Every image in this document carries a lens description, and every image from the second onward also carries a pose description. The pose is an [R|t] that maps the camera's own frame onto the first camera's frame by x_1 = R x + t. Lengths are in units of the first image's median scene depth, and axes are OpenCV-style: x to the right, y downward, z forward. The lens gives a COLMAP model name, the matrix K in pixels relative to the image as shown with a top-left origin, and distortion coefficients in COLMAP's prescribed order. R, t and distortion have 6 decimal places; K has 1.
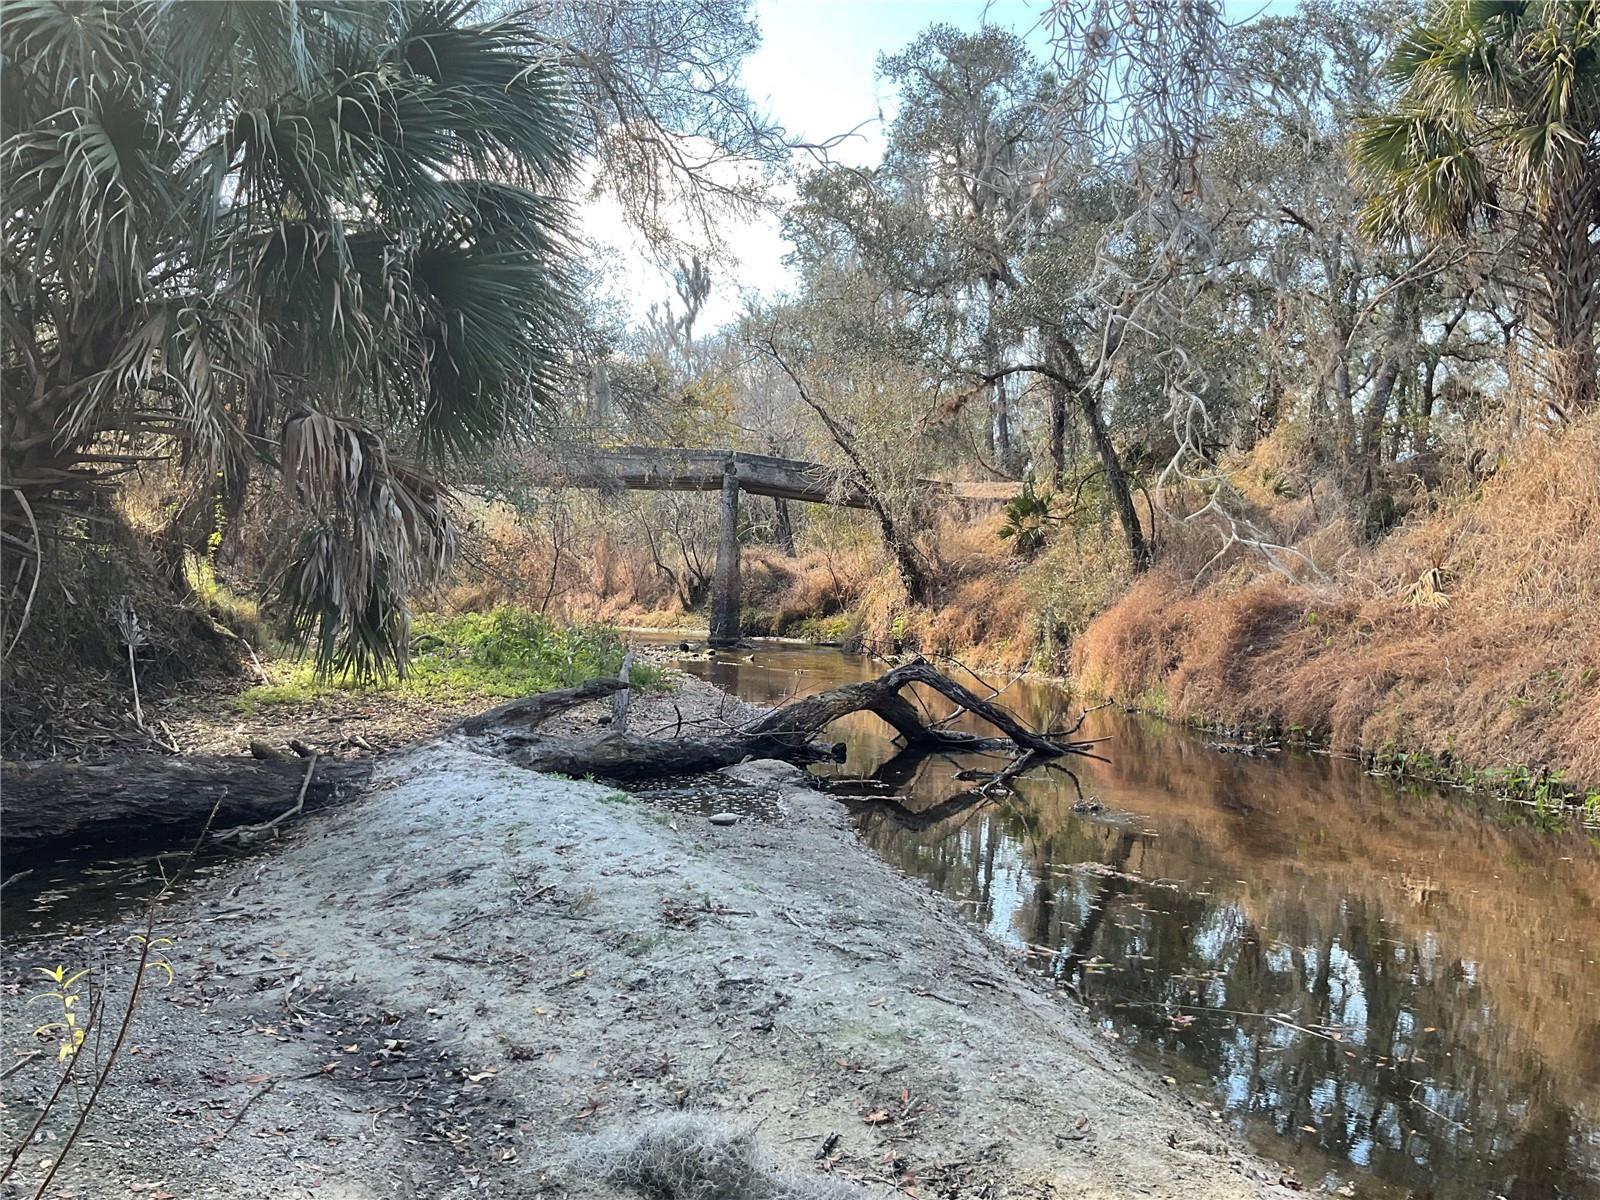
lens RADIAL K [[1343.1, 0, 799.0], [0, 1343.1, 599.7], [0, 0, 1]] dist [0.071960, -0.150223]
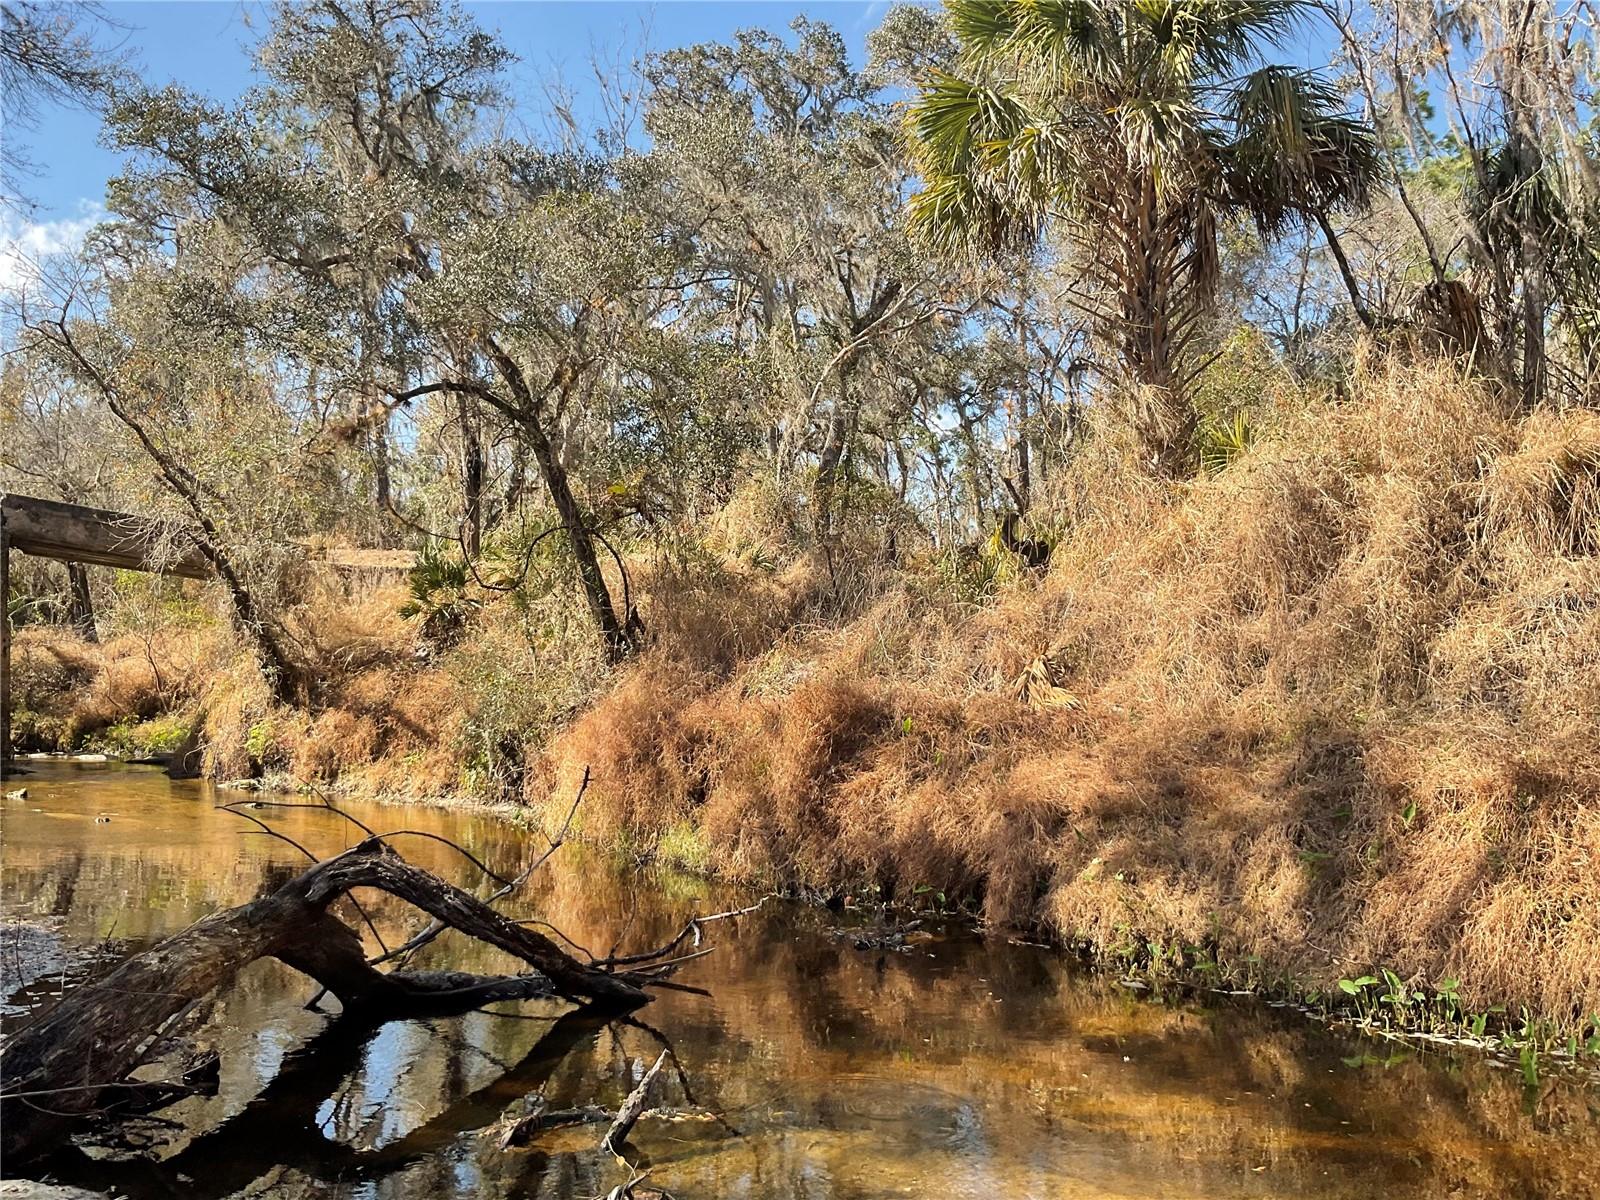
lens RADIAL K [[1343.1, 0, 800.7], [0, 1343.1, 604.6], [0, 0, 1]] dist [0.071960, -0.150223]
pose [[0.888877, 0.010852, 0.458017, -0.000727], [0.016421, 0.998322, -0.055522, -0.006579], [-0.457851, 0.056874, 0.887208, 0.217311]]
